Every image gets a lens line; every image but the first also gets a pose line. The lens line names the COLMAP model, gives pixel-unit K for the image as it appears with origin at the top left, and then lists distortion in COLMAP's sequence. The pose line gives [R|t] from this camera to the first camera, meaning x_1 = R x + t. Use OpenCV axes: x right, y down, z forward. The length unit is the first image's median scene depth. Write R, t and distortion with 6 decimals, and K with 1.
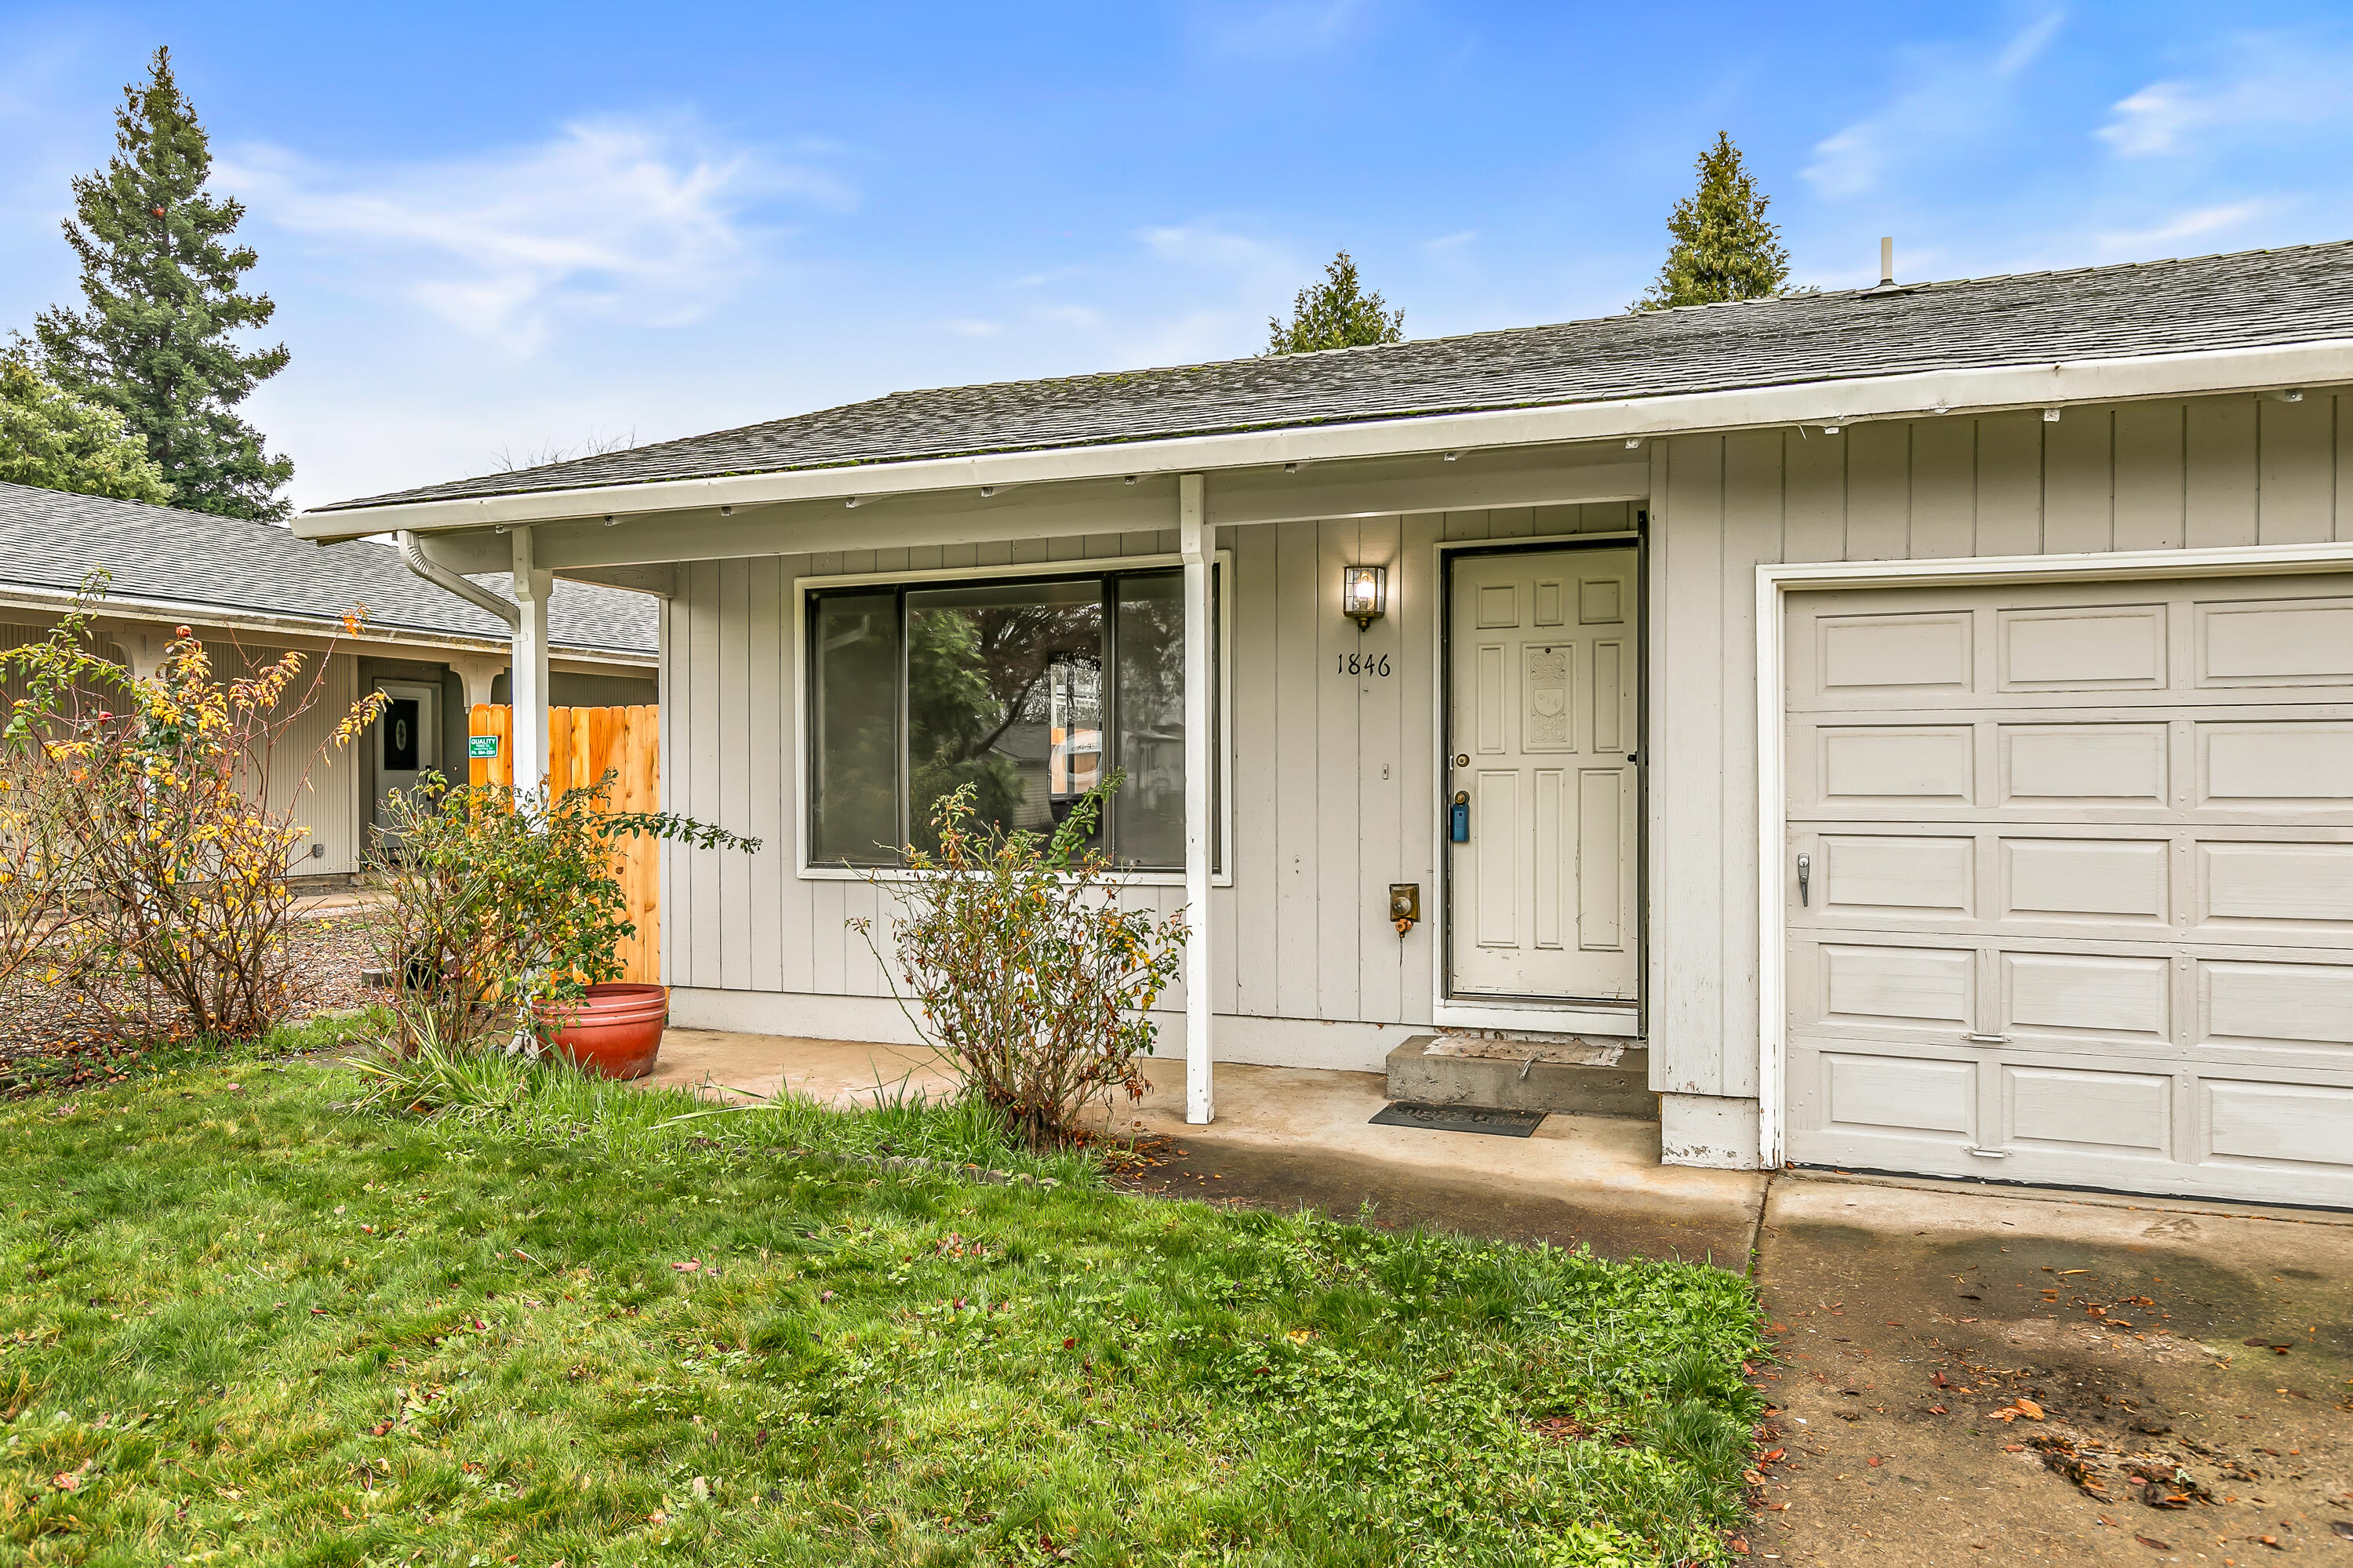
lens RADIAL K [[1582.7, 0, 1176.5], [0, 1582.7, 784.0], [0, 0, 1]] dist [0.008260, 0.001187]
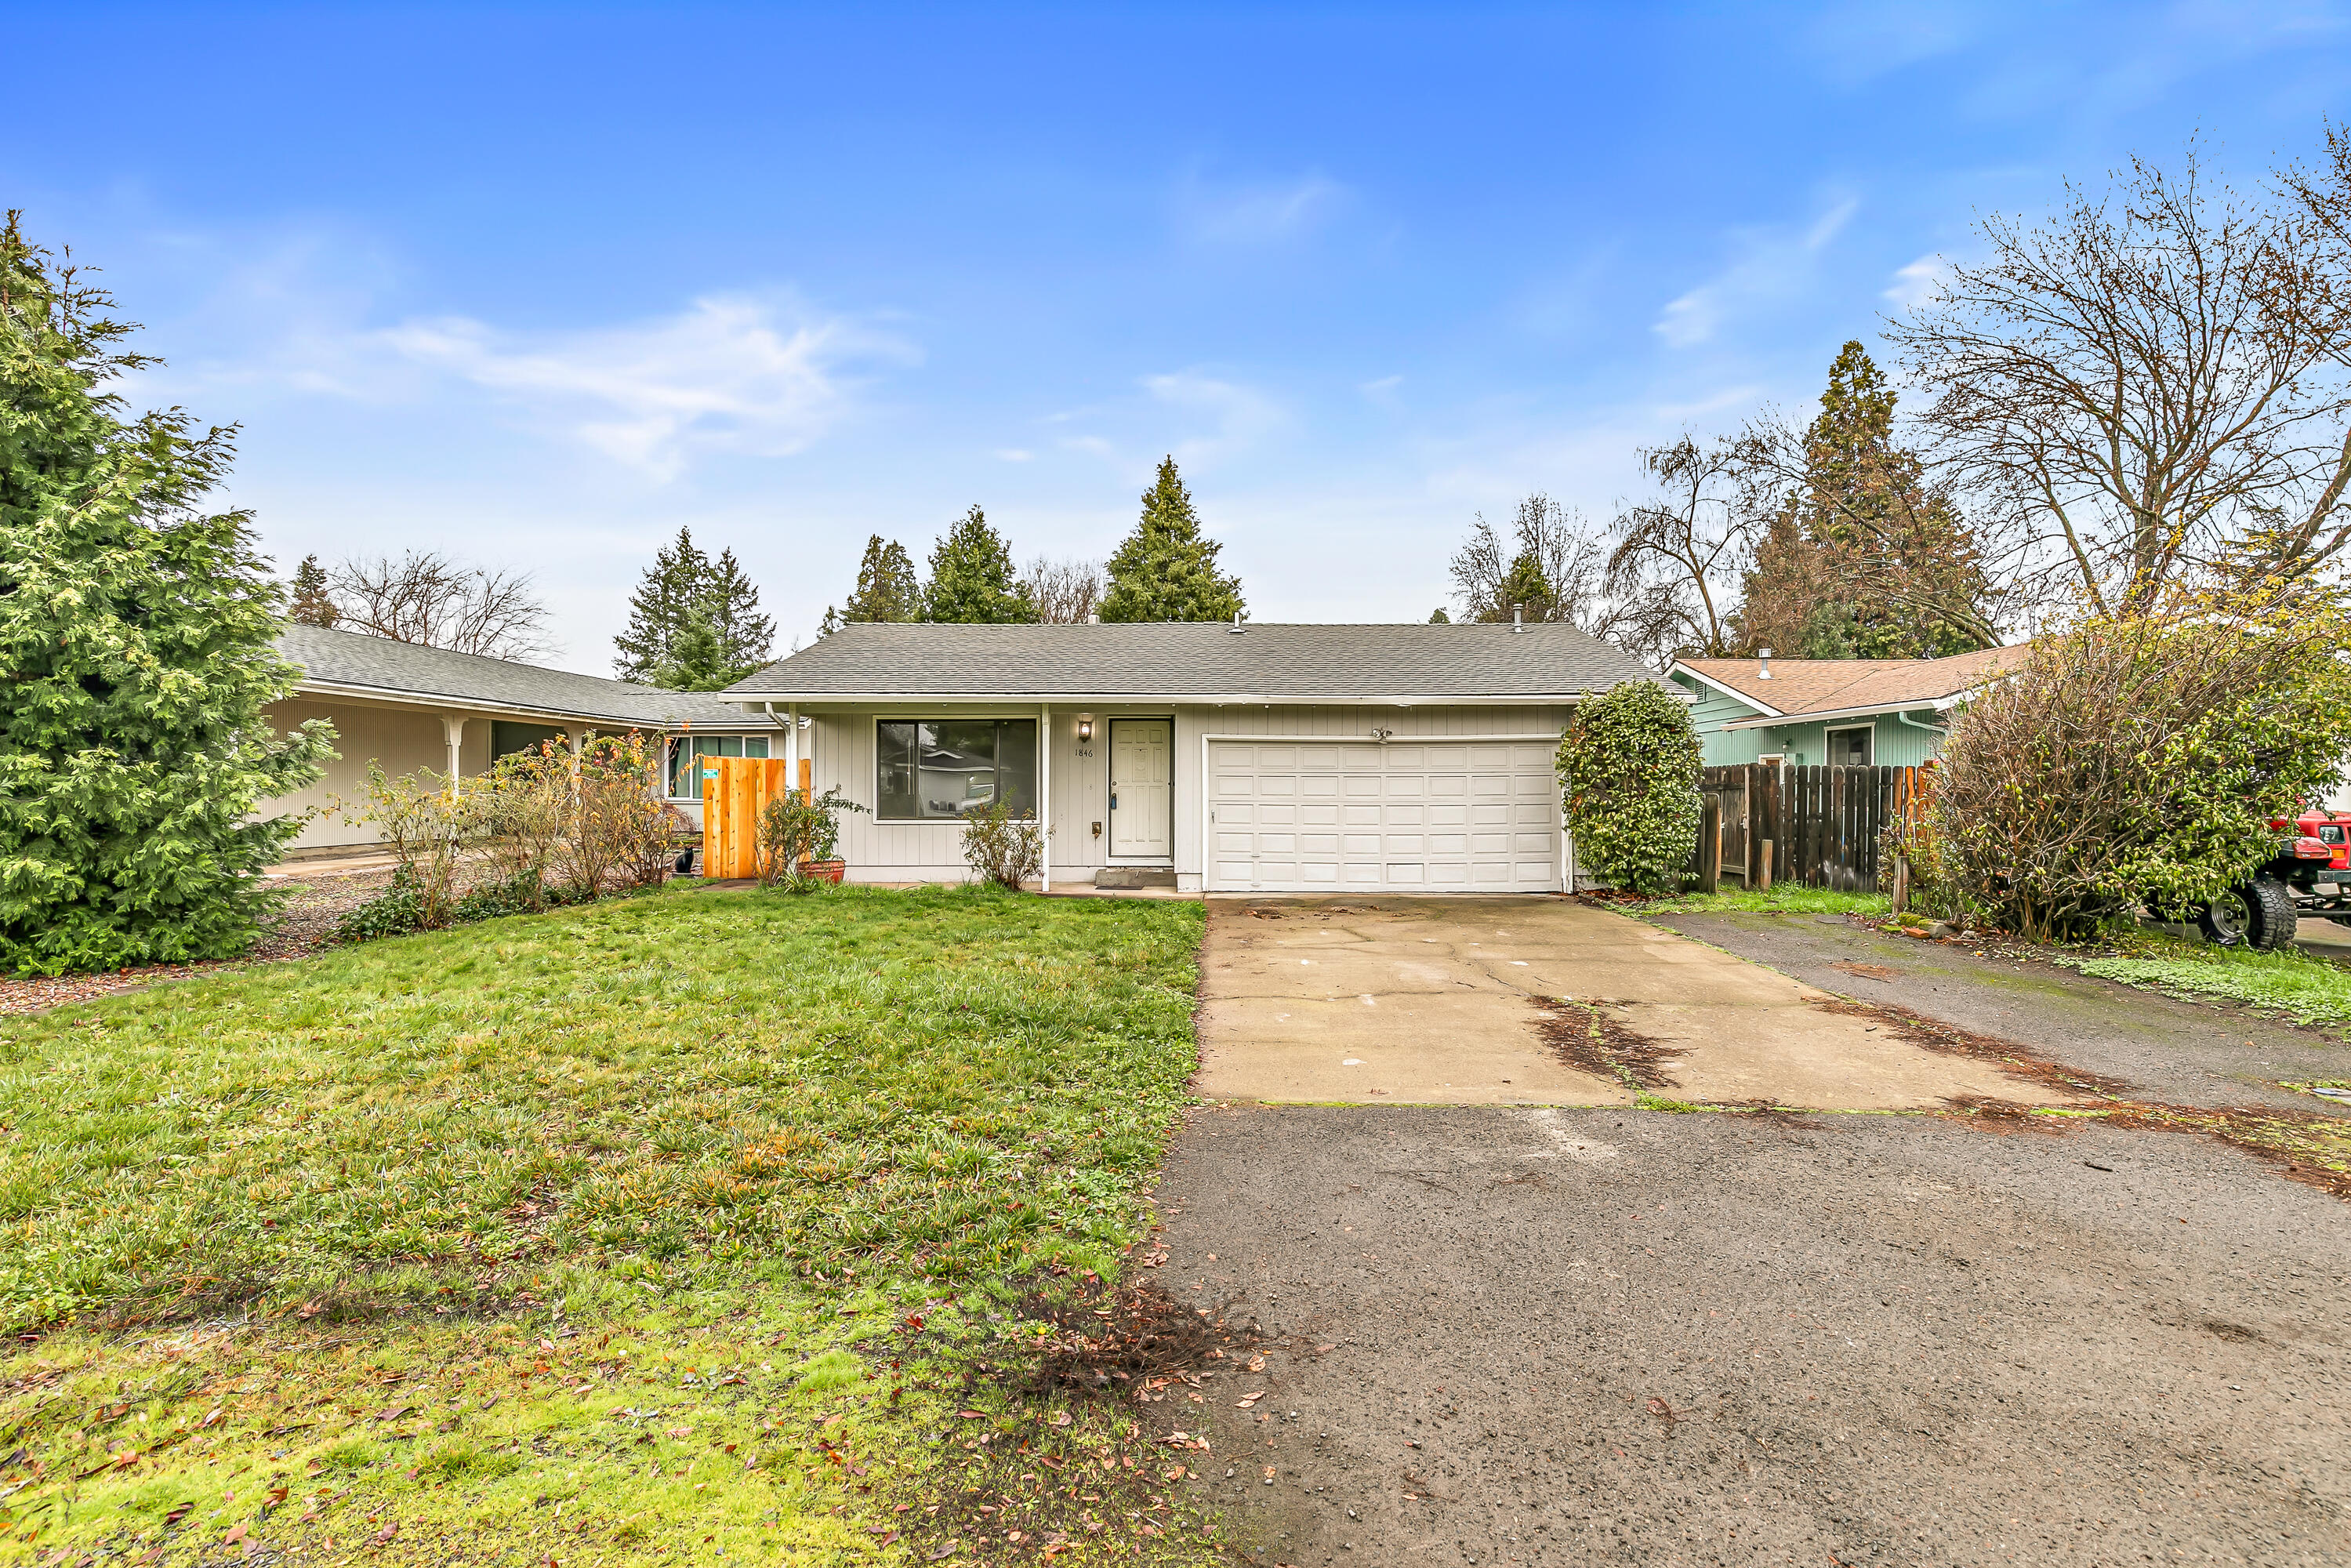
lens RADIAL K [[1082.6, 0, 1175.5], [0, 1082.6, 784.0], [0, 0, 1]] dist [0.009227, -0.001254]
pose [[0.938911, 0.007528, 0.344079, -0.100974], [-0.005087, 0.999955, -0.007998, 0.000620], [-0.344124, 0.005759, 0.938907, -0.243751]]
